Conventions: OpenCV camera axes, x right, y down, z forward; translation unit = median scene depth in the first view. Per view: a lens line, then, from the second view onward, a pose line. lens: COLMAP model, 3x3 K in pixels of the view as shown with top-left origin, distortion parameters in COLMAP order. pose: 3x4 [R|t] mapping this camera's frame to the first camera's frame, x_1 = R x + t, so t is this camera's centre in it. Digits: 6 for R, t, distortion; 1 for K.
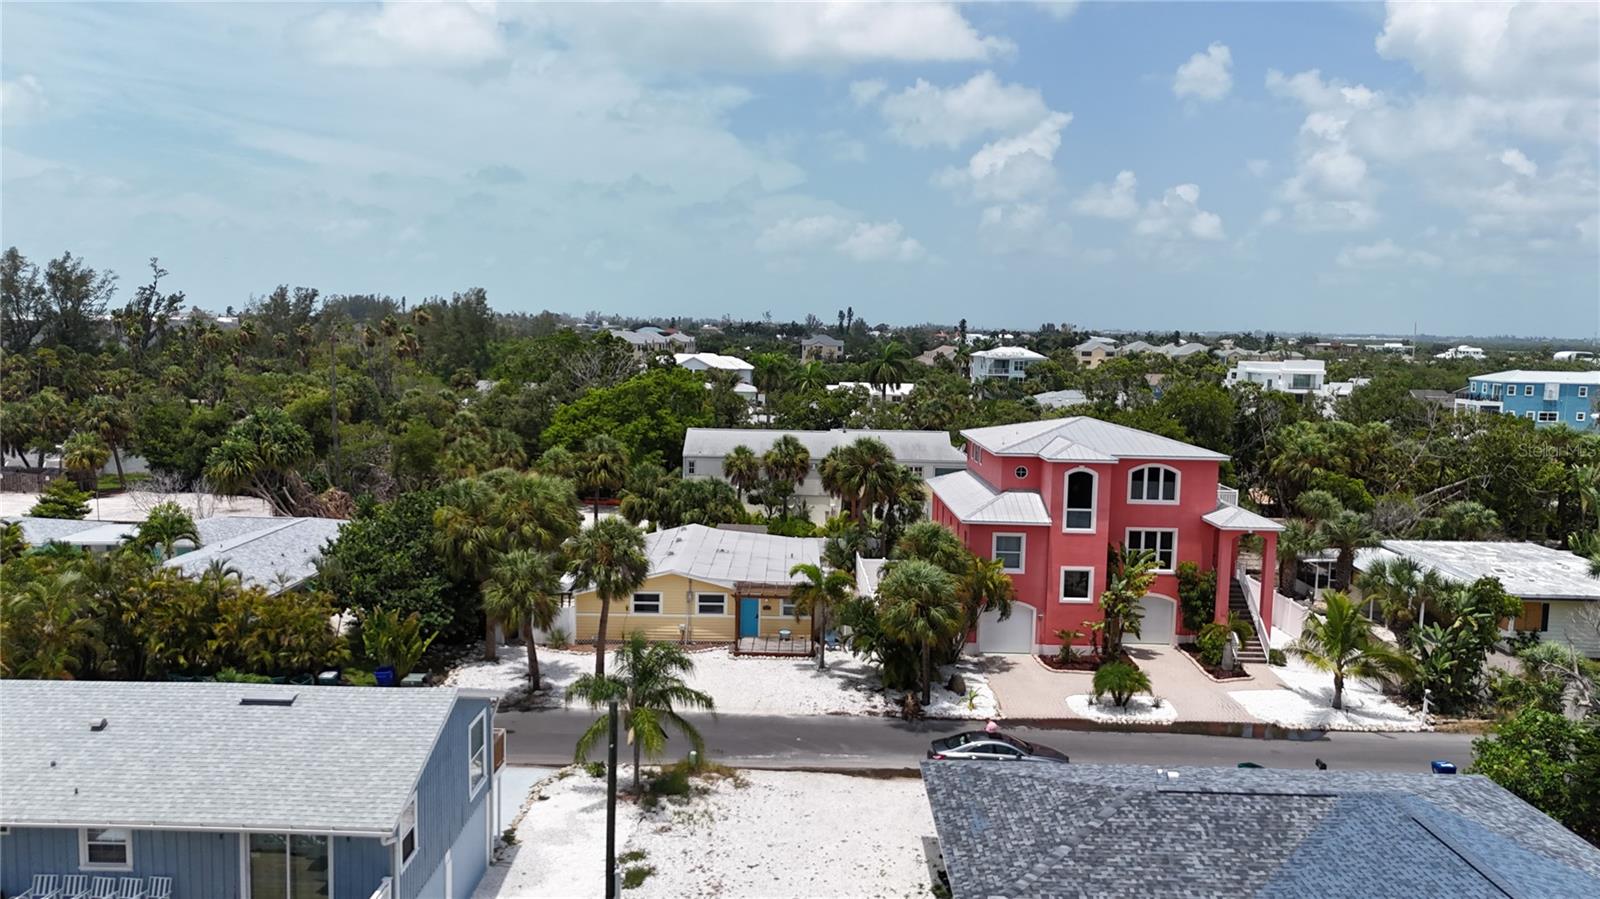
lens RADIAL K [[1180.5, 0, 800.0], [0, 1180.5, 449.5], [0, 0, 1]] dist [0.064181, -0.079203]
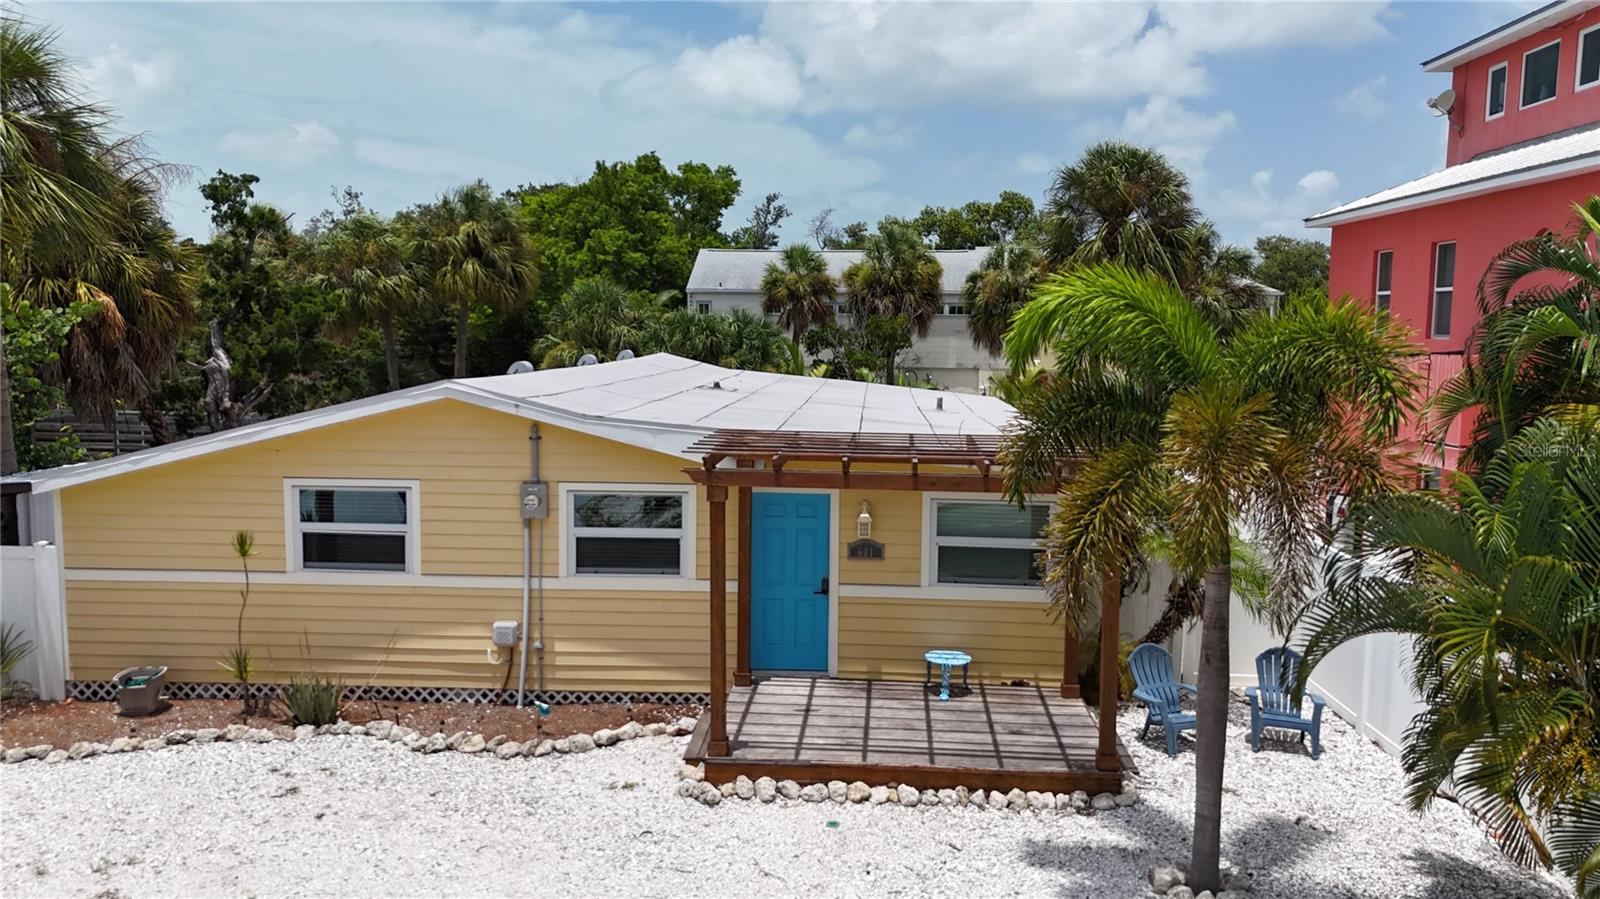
lens RADIAL K [[1180.5, 0, 800.0], [0, 1180.5, 449.5], [0, 0, 1]] dist [0.064181, -0.079203]
pose [[0.997721, -0.002695, -0.067421, -0.025321], [0.002768, 0.999996, 0.000976, 0.114129], [0.067419, -0.001160, 0.997724, 0.769914]]
